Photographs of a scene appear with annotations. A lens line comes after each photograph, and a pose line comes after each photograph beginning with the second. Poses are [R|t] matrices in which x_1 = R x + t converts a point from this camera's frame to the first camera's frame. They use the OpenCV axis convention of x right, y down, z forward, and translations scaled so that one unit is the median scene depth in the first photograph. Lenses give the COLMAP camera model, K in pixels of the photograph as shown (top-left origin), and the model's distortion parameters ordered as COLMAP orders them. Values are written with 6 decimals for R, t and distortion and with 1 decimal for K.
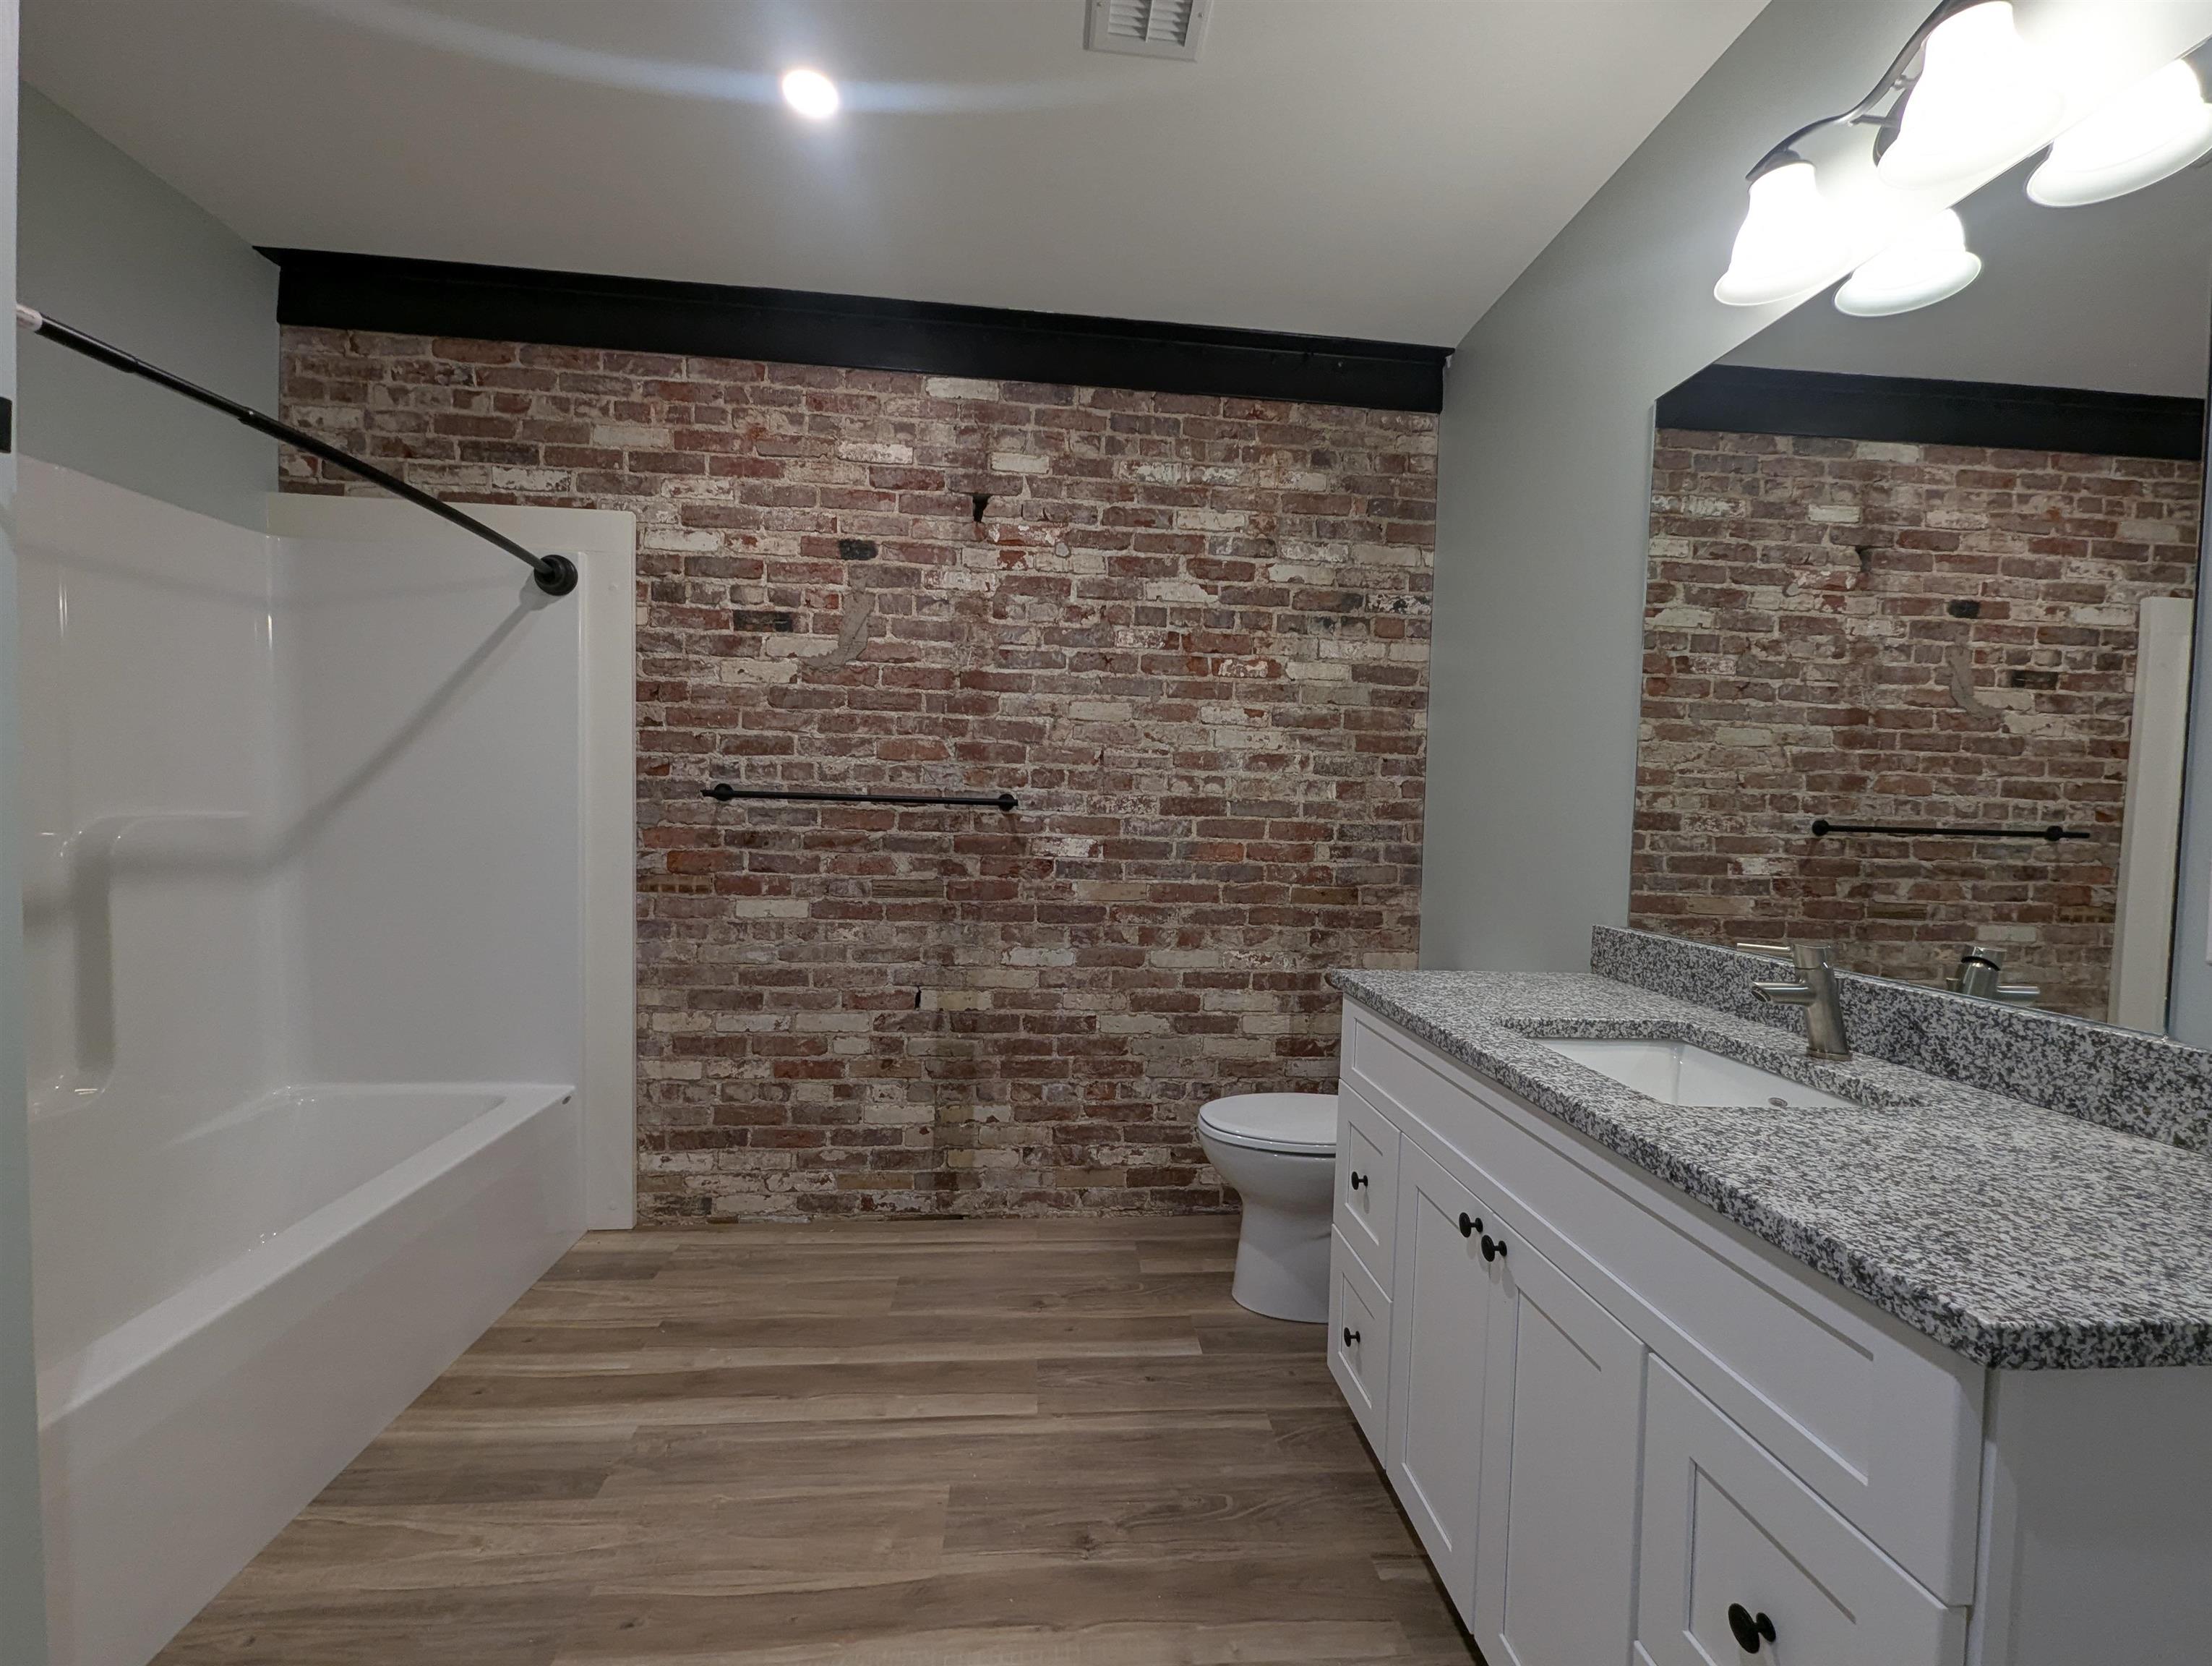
lens RADIAL K [[923.1, 0, 1114.5], [0, 923.1, 843.8], [0, 0, 1]] dist [-0.002638, -0.000341]
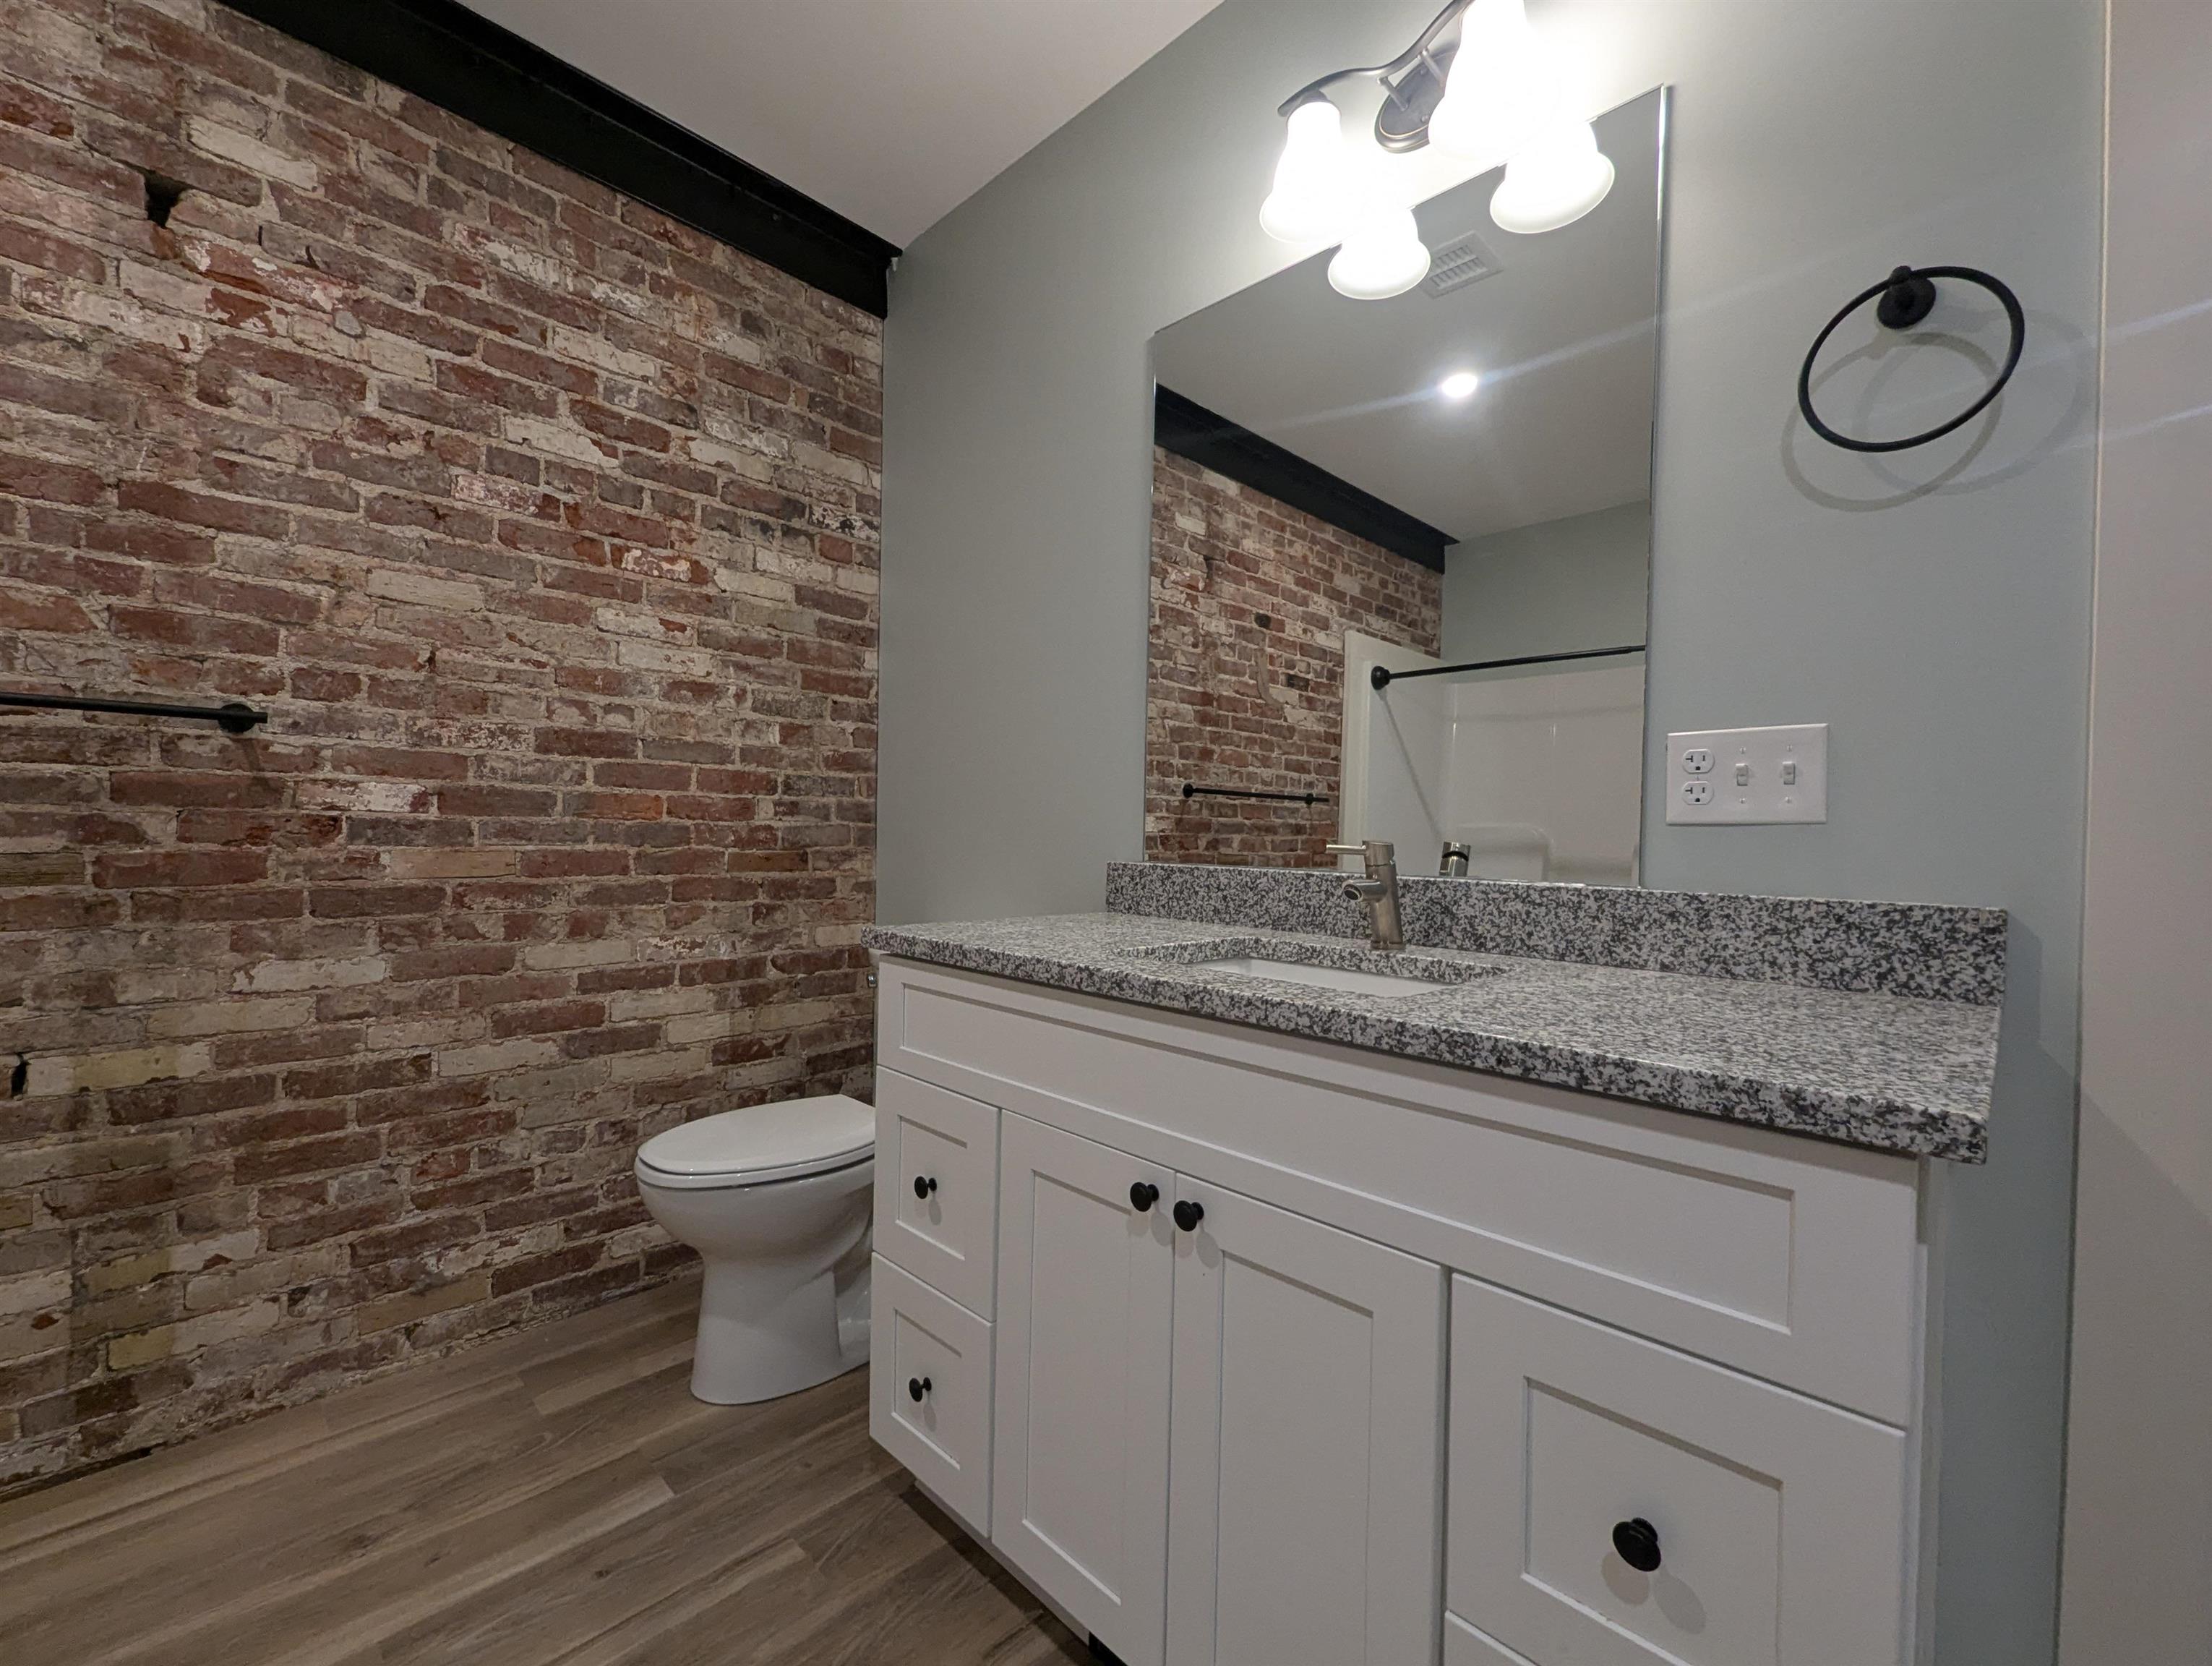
lens RADIAL K [[923.1, 0, 1114.5], [0, 923.1, 843.8], [0, 0, 1]] dist [-0.002638, -0.000341]
pose [[0.761592, -0.021562, 0.647698, -0.071182], [0.024690, 0.999686, 0.004249, 0.046059], [-0.647586, 0.012756, 0.761885, 0.182574]]
